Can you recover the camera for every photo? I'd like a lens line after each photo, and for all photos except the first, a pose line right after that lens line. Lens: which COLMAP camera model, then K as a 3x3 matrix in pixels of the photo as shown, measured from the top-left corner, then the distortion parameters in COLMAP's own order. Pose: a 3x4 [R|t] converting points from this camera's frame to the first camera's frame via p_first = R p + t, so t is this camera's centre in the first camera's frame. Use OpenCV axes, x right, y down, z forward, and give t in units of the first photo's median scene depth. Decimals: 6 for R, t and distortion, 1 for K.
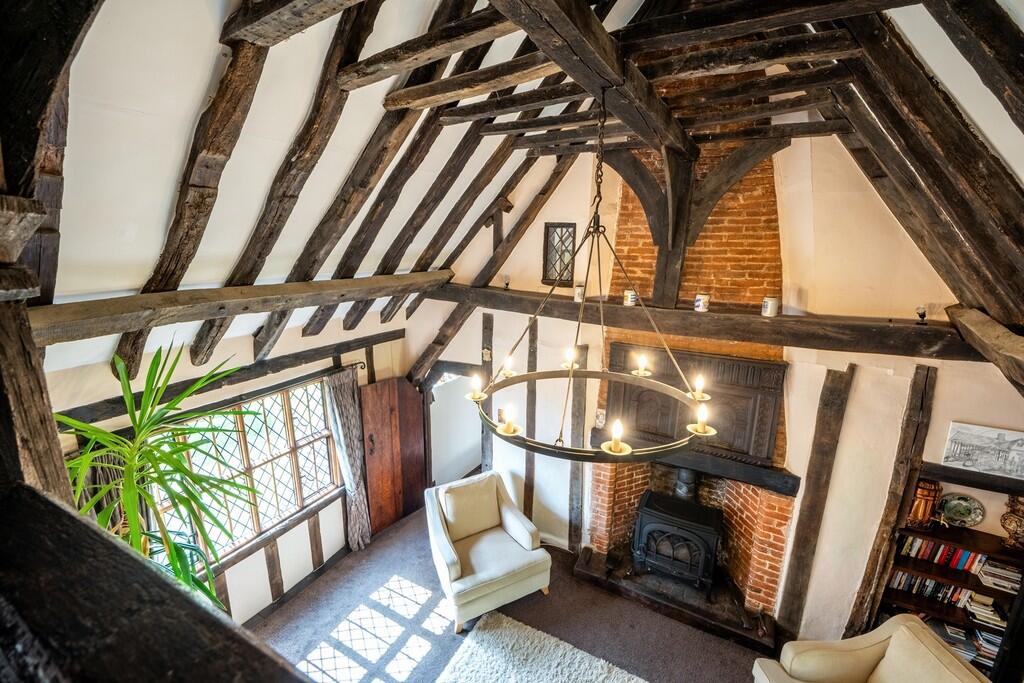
lens RADIAL K [[434.8, 0, 498.2], [0, 434.8, 341.8], [0, 0, 1]] dist [0.015440, -0.010009]
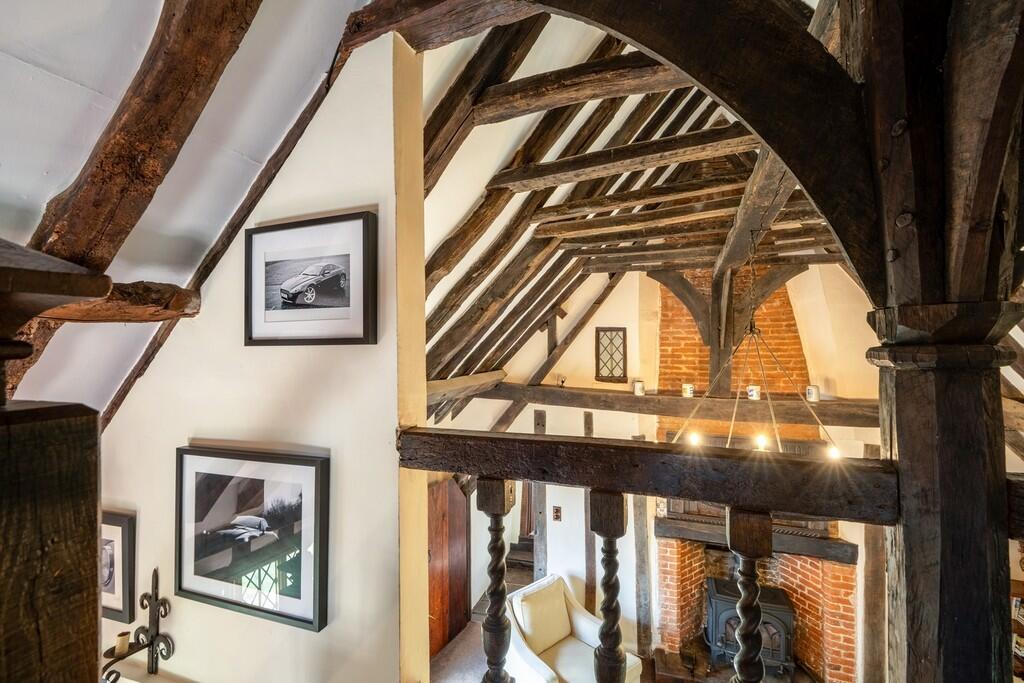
lens RADIAL K [[434.8, 0, 498.2], [0, 434.8, 341.8], [0, 0, 1]] dist [0.015440, -0.010009]
pose [[0.984988, -0.009895, 0.172338, -0.357338], [0.049863, 0.972108, -0.229172, 0.012097], [-0.165263, 0.234325, 0.958008, -0.042689]]
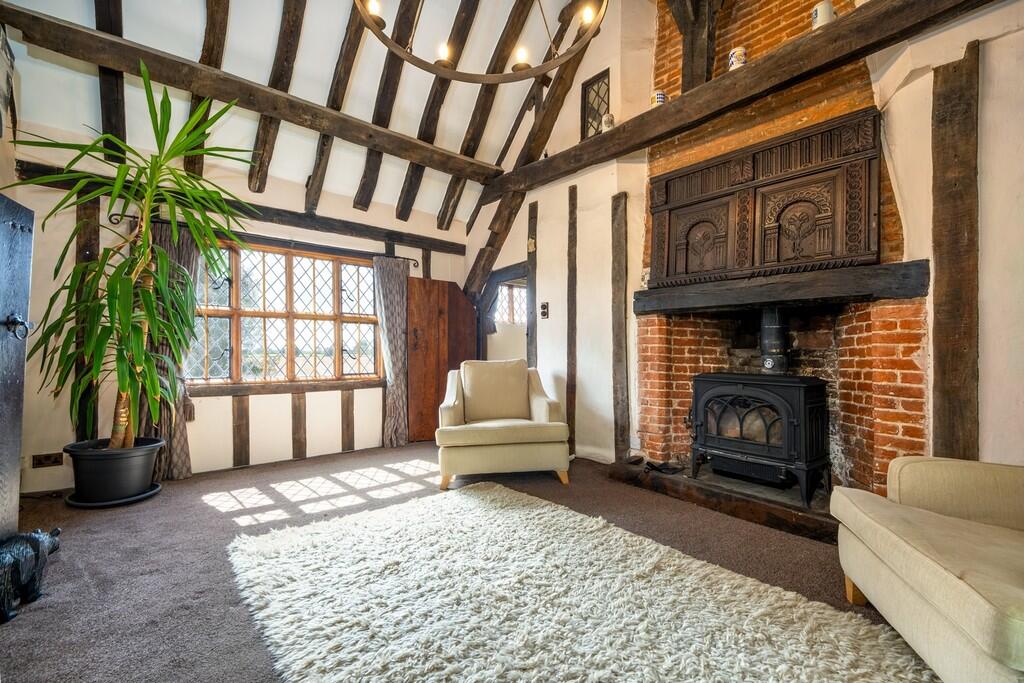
lens RADIAL K [[434.8, 0, 498.2], [0, 434.8, 341.8], [0, 0, 1]] dist [0.015440, -0.010009]
pose [[0.932876, -0.006752, -0.360135, 0.292098], [-0.081088, 0.970223, -0.228236, 0.542091], [0.350952, 0.242118, 0.904550, 0.203013]]
